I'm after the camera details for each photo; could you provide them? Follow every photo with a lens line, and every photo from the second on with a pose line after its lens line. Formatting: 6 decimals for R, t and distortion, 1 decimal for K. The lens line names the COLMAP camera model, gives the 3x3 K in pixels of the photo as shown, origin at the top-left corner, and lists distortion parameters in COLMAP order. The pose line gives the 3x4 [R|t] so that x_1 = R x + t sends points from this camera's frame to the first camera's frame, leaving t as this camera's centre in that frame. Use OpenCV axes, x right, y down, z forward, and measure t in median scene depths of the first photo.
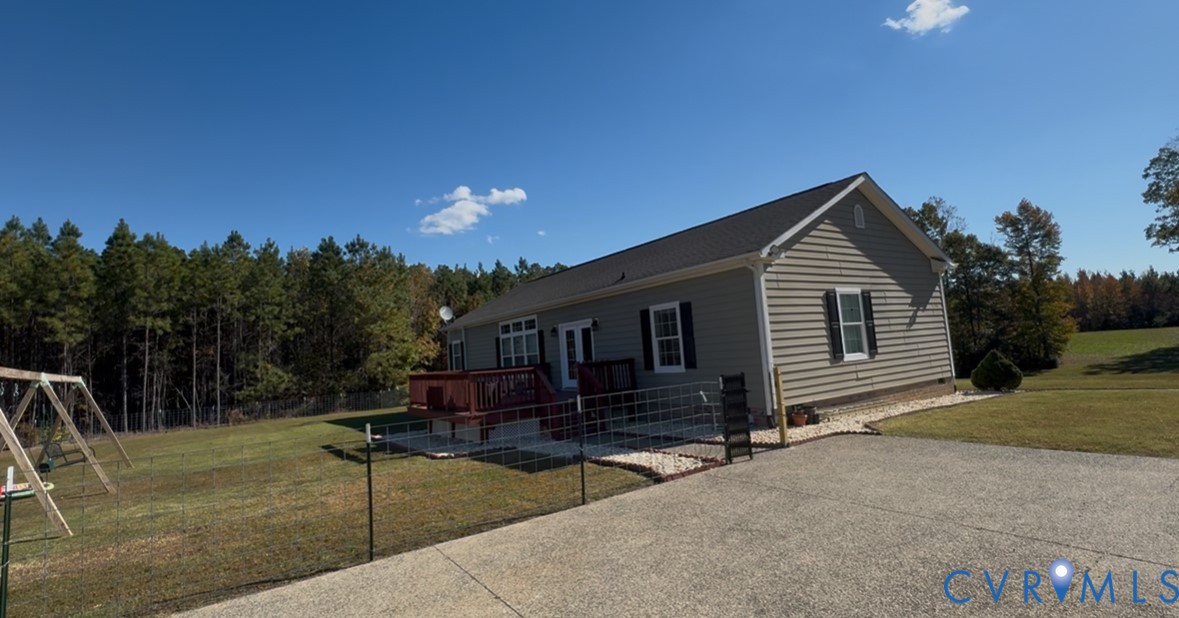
lens RADIAL K [[542.7, 0, 594.8], [0, 542.7, 304.7], [0, 0, 1]] dist [0.014961, -0.000133]
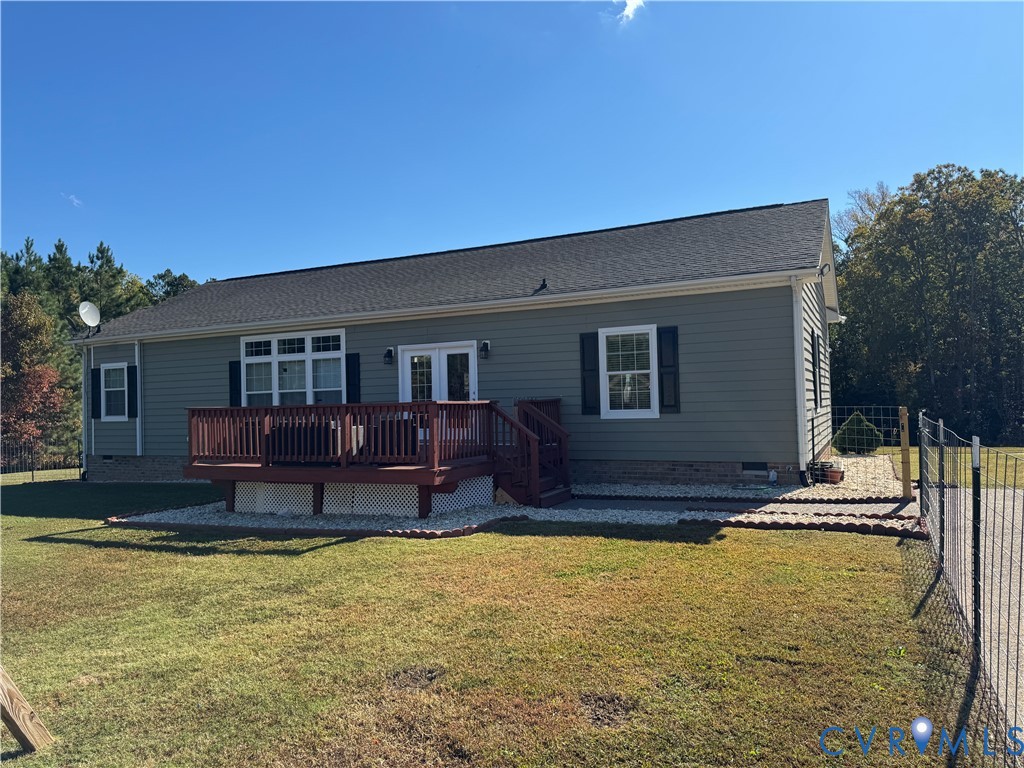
lens RADIAL K [[729.4, 0, 510.9], [0, 729.4, 377.0], [0, 0, 1]] dist [0.090959, -0.110168]
pose [[0.875371, 0.066934, 0.478795, -0.344989], [-0.082042, 0.996572, 0.010679, 0.049313], [-0.476439, -0.048630, 0.877862, 0.135890]]
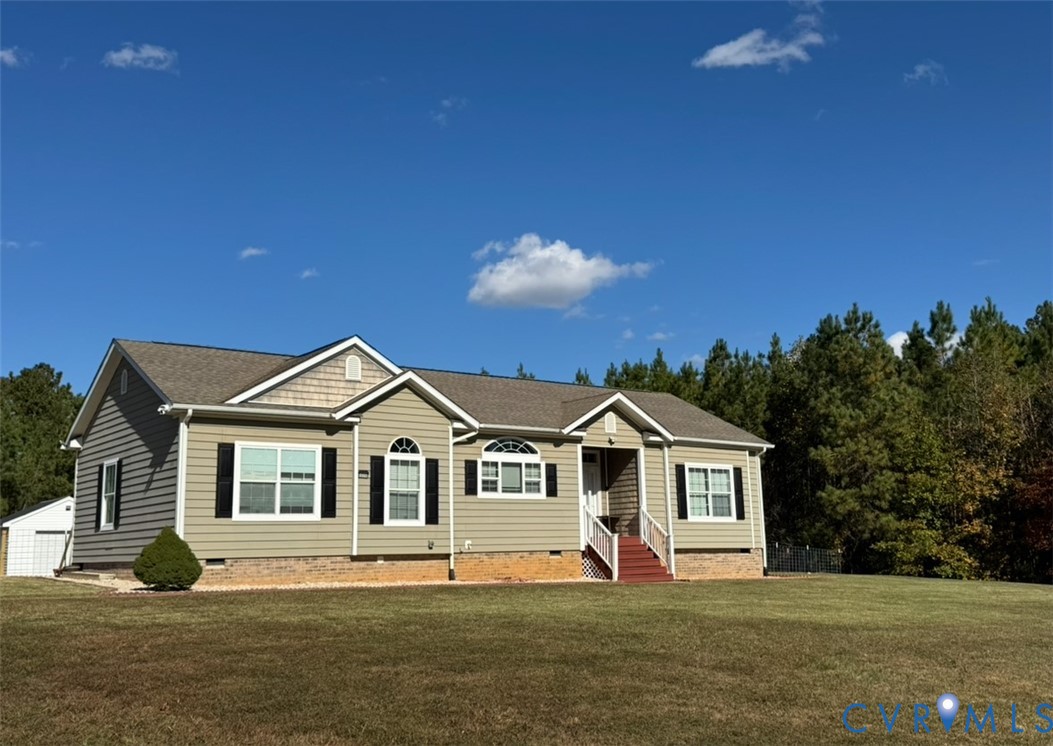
lens RADIAL K [[1106.1, 0, 523.3], [0, 1106.1, 369.9], [0, 0, 1]] dist [0.039673, 0.000000]
pose [[0.026399, -0.096833, -0.994950, 1.750228], [0.111984, 0.989319, -0.093313, 0.057423], [0.993359, -0.108955, 0.036961, 1.157654]]
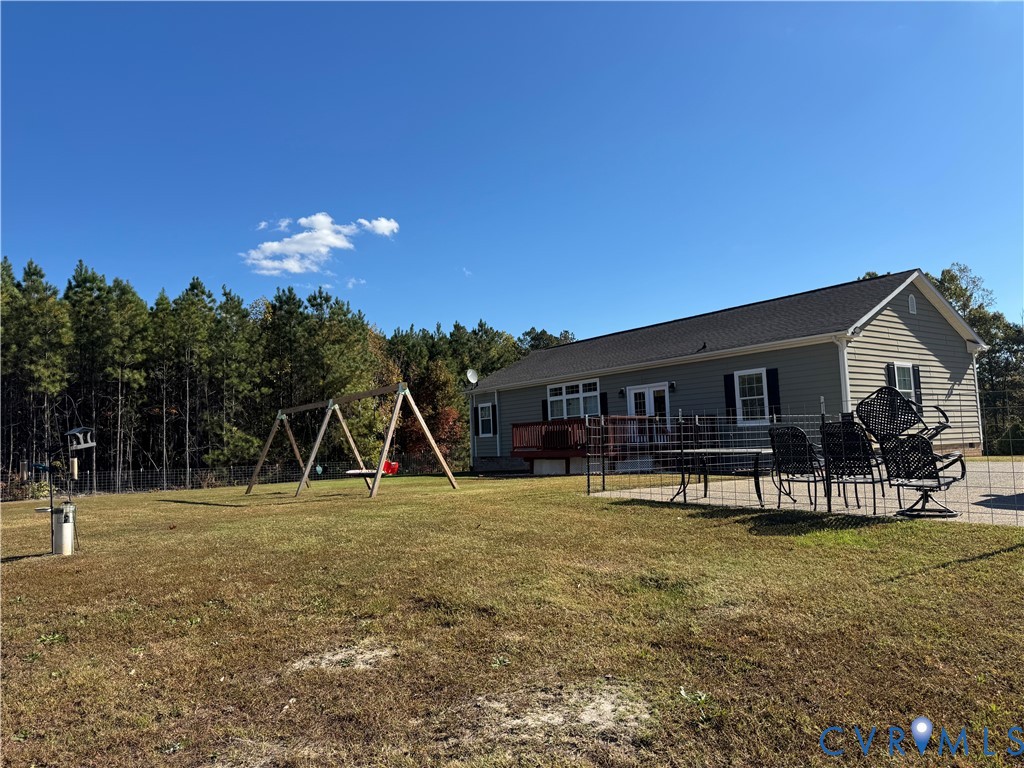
lens RADIAL K [[729.4, 0, 517.6], [0, 729.4, 389.6], [0, 0, 1]] dist [0.090959, -0.110168]
pose [[0.998724, 0.038396, 0.032818, -0.315181], [-0.038703, 0.999212, 0.008800, 0.034656], [-0.032454, -0.010059, 0.999423, -0.448744]]
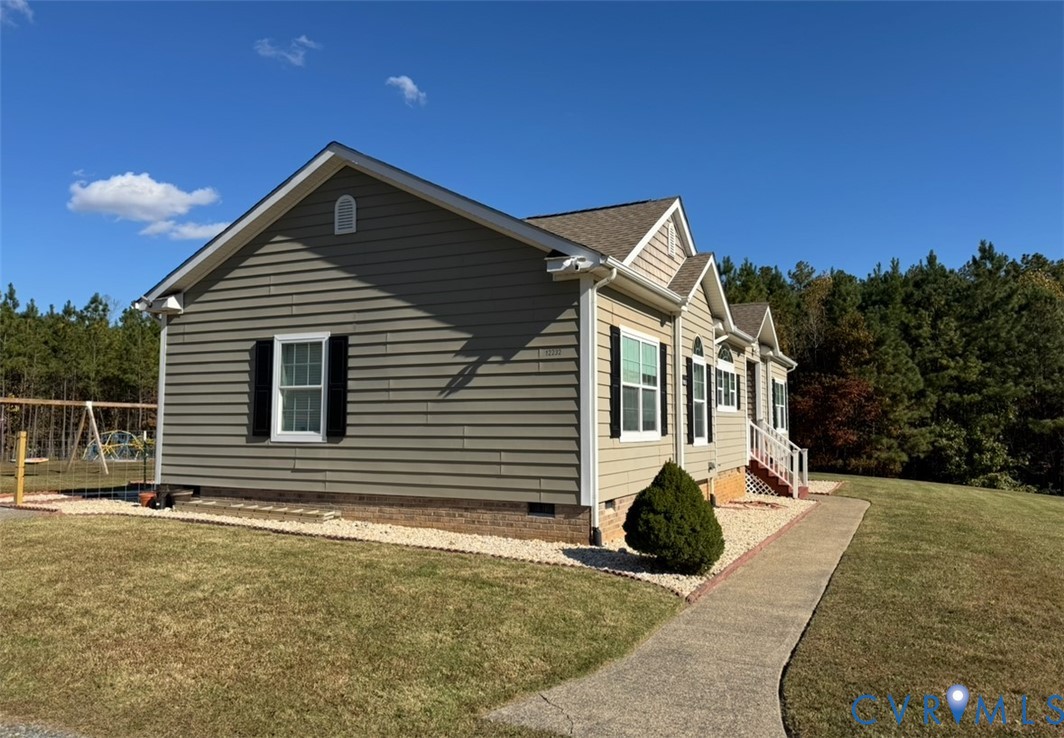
lens RADIAL K [[770.4, 0, 531.9], [0, 770.4, 370.1], [0, 0, 1]] dist [0.006173, -0.000748]
pose [[0.485682, 0.013050, -0.874038, 0.964414], [0.041941, 0.998389, 0.038212, -0.006735], [0.873129, -0.055217, 0.484353, 0.531486]]
